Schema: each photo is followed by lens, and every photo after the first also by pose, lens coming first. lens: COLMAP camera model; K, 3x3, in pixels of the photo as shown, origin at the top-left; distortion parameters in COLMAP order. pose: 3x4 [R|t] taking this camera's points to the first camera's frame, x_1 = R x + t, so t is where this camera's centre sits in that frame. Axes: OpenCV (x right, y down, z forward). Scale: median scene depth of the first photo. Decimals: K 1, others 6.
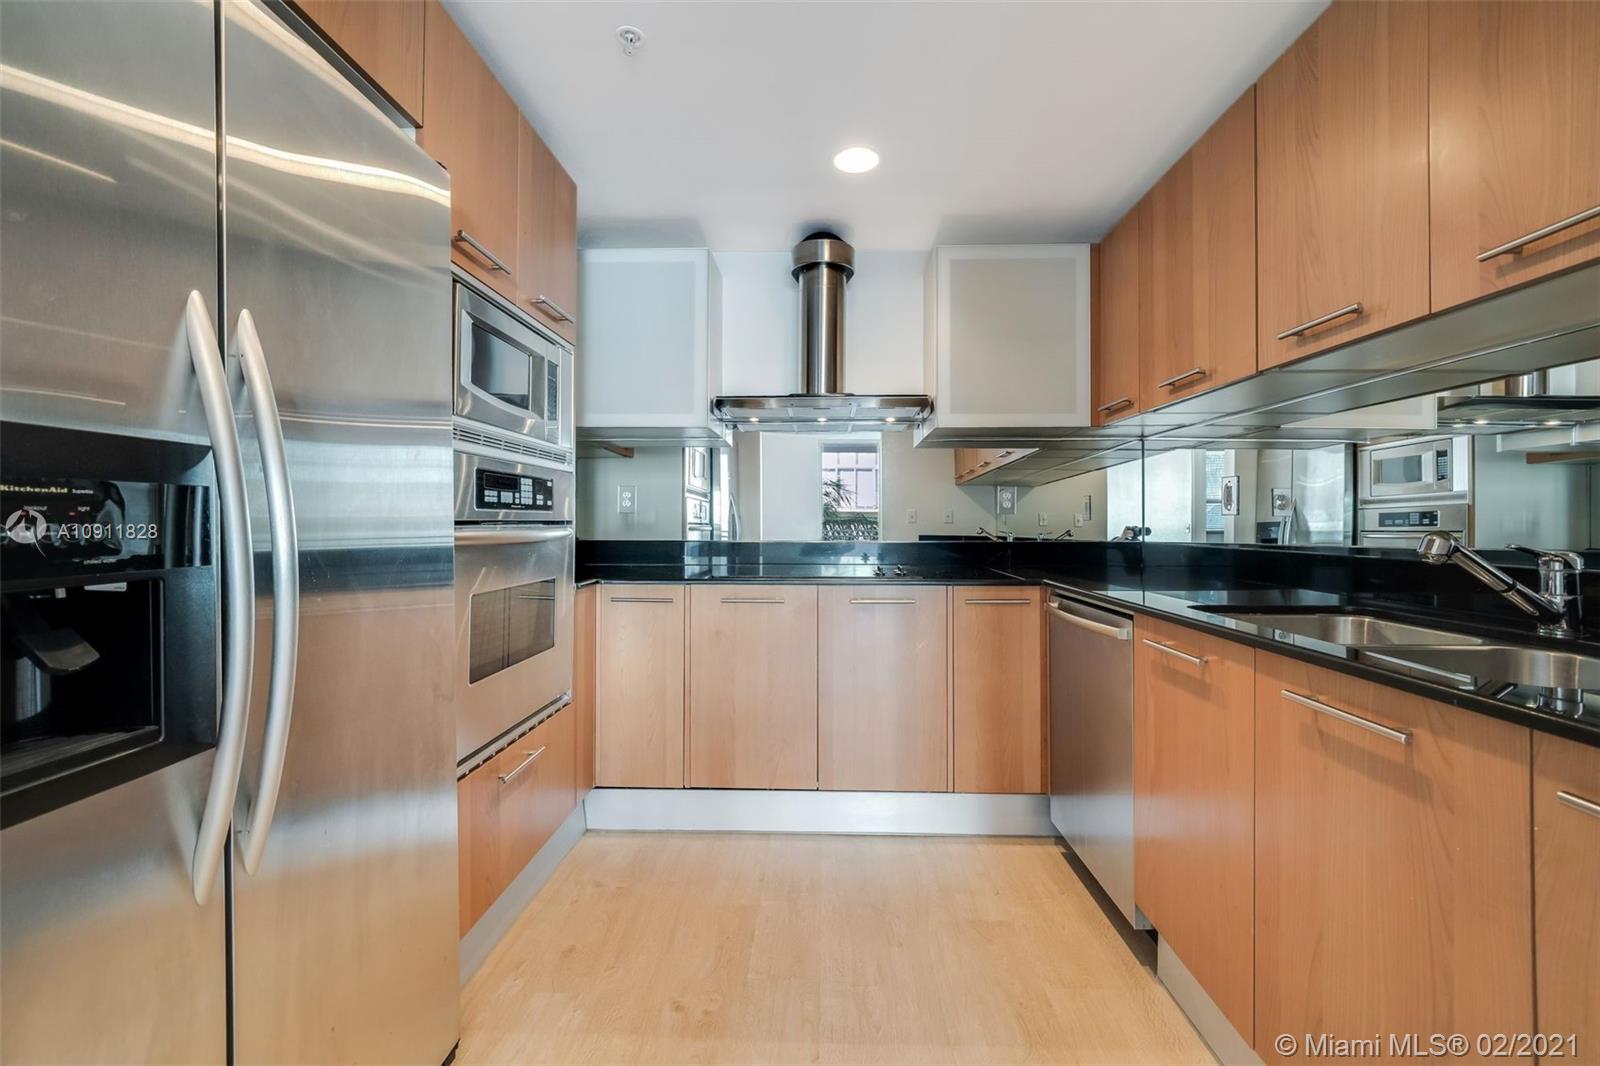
lens RADIAL K [[650.7, 0, 823.5], [0, 650.7, 516.4], [0, 0, 1]] dist [-0.011440, 0.000207]
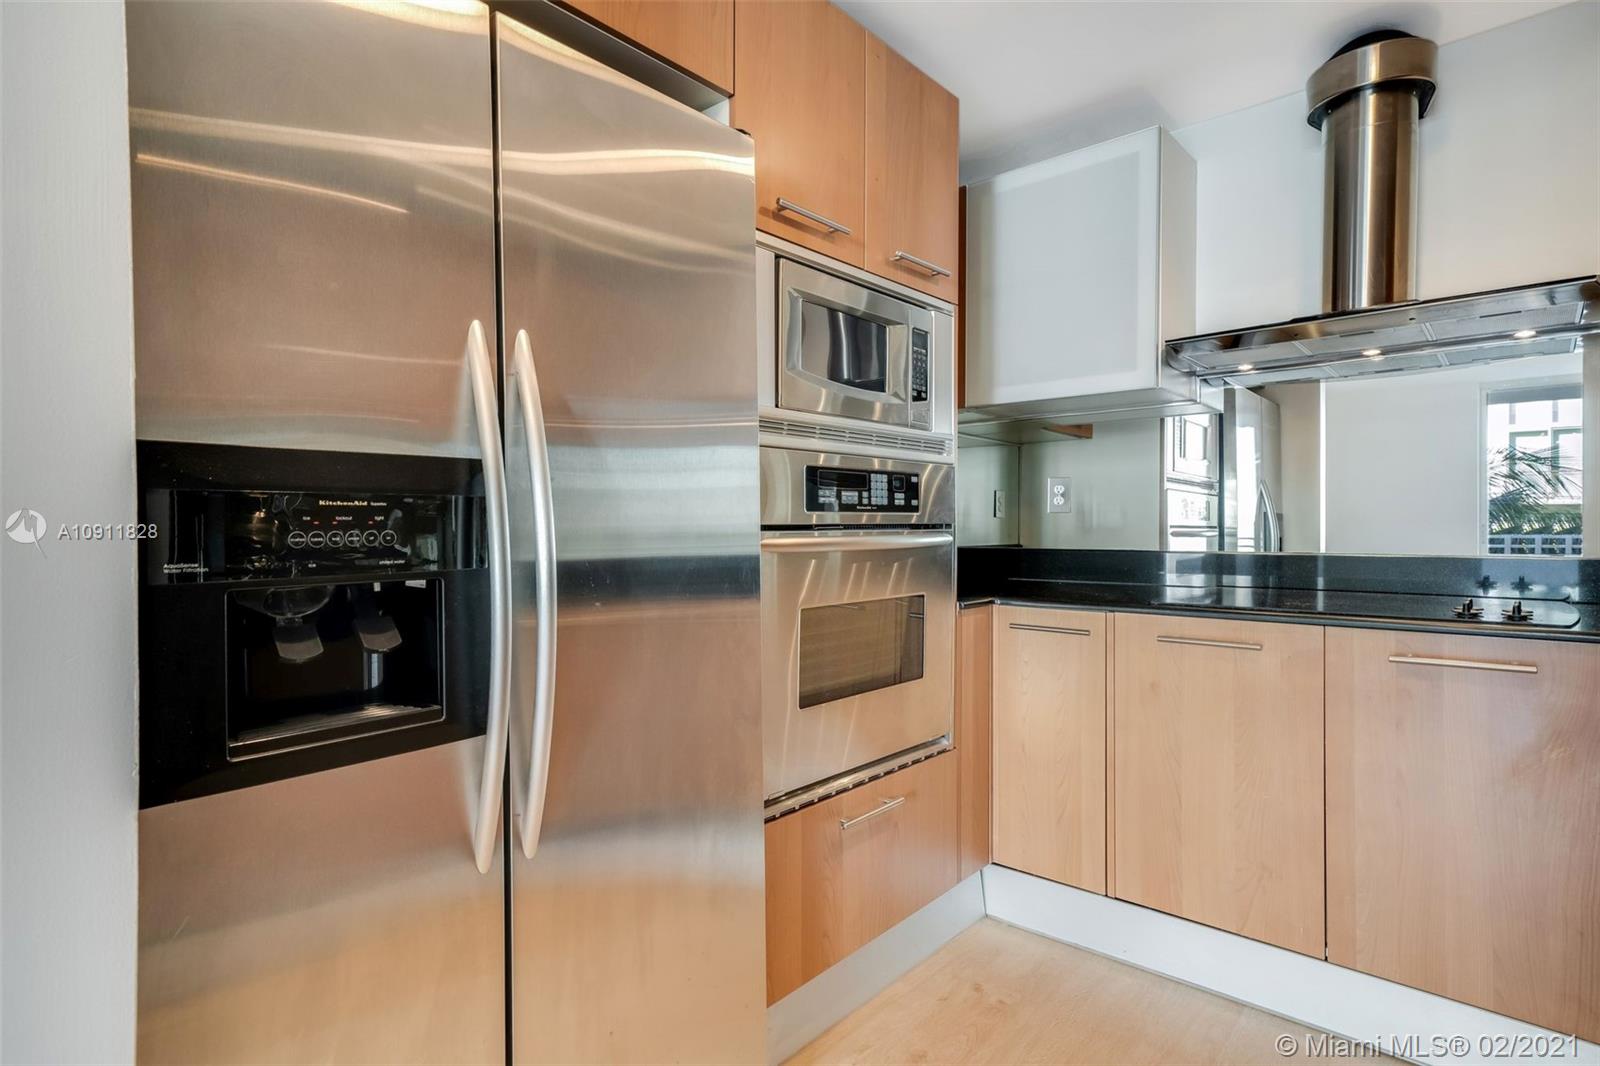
lens RADIAL K [[836.2, 0, 806.2], [0, 836.2, 533.8], [0, 0, 1]] dist [0.014703, -0.001435]
pose [[0.762328, 0.000847, -0.647191, 0.128098], [0.011585, 0.999821, 0.014955, 0.000840], [0.647088, -0.018898, 0.762181, 0.084551]]
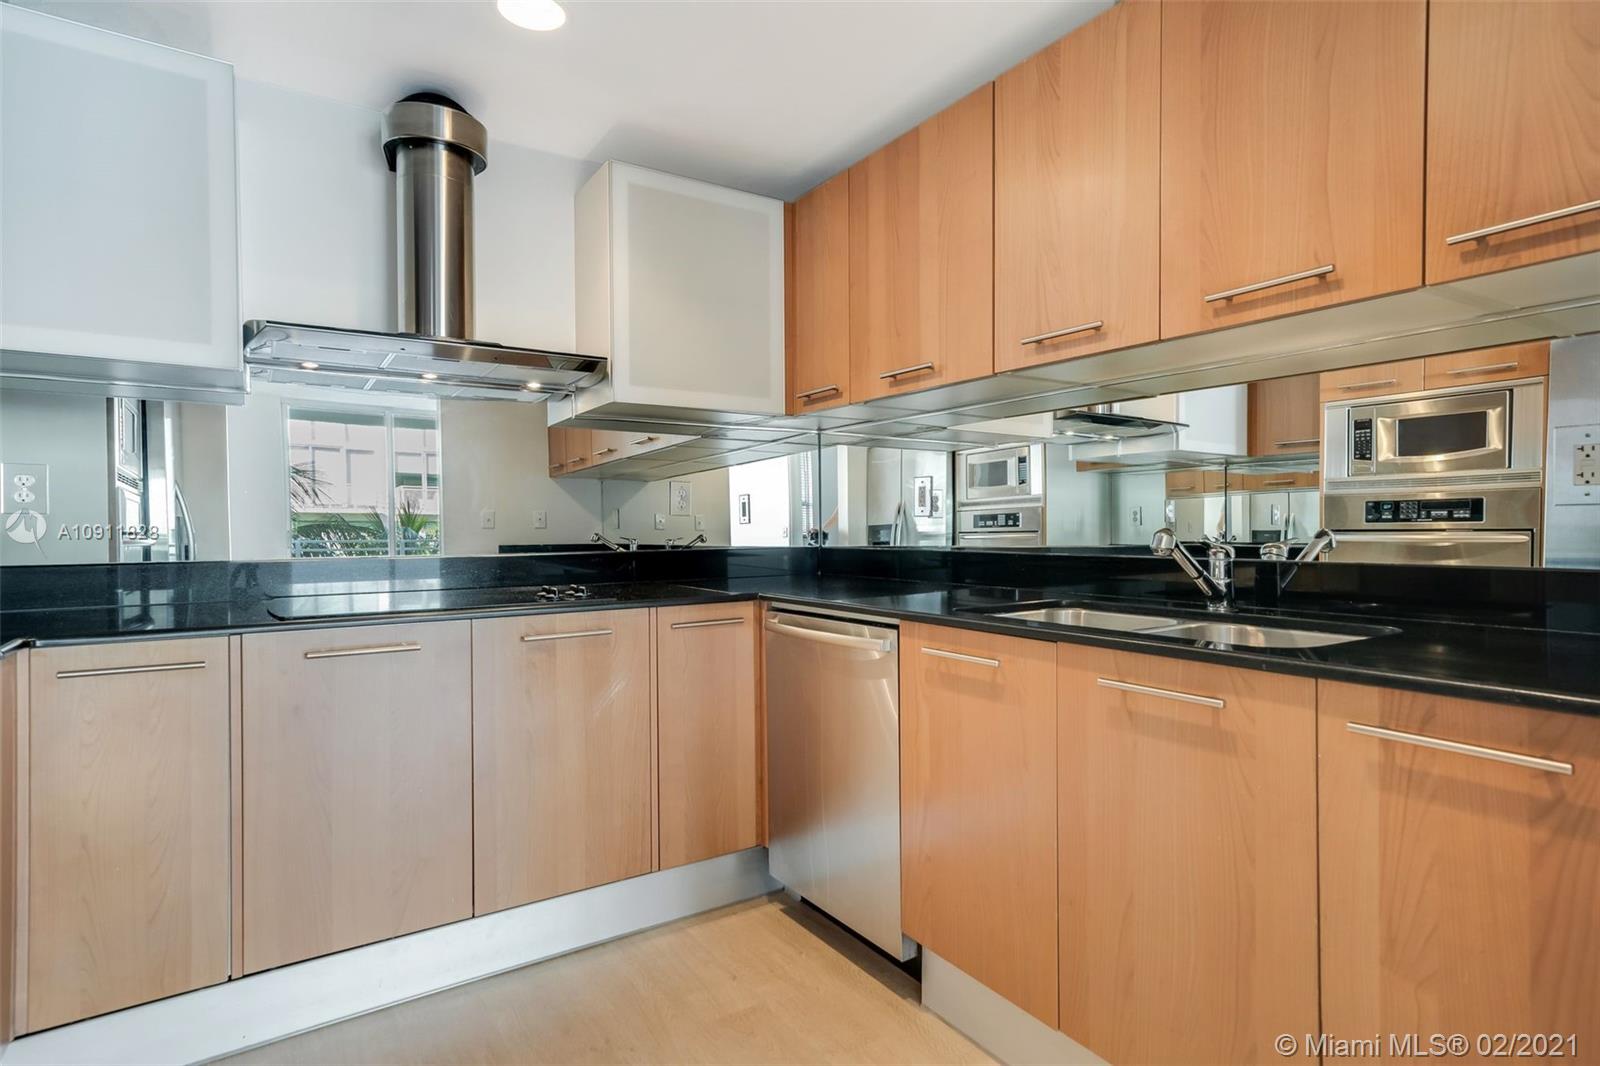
lens RADIAL K [[836.2, 0, 833.2], [0, 836.2, 533.4], [0, 0, 1]] dist [0.014703, -0.001435]
pose [[0.813420, -0.013319, 0.581525, -0.214011], [0.003852, 0.999839, 0.017512, 0.000972], [-0.581665, -0.012005, 0.813340, 0.060351]]
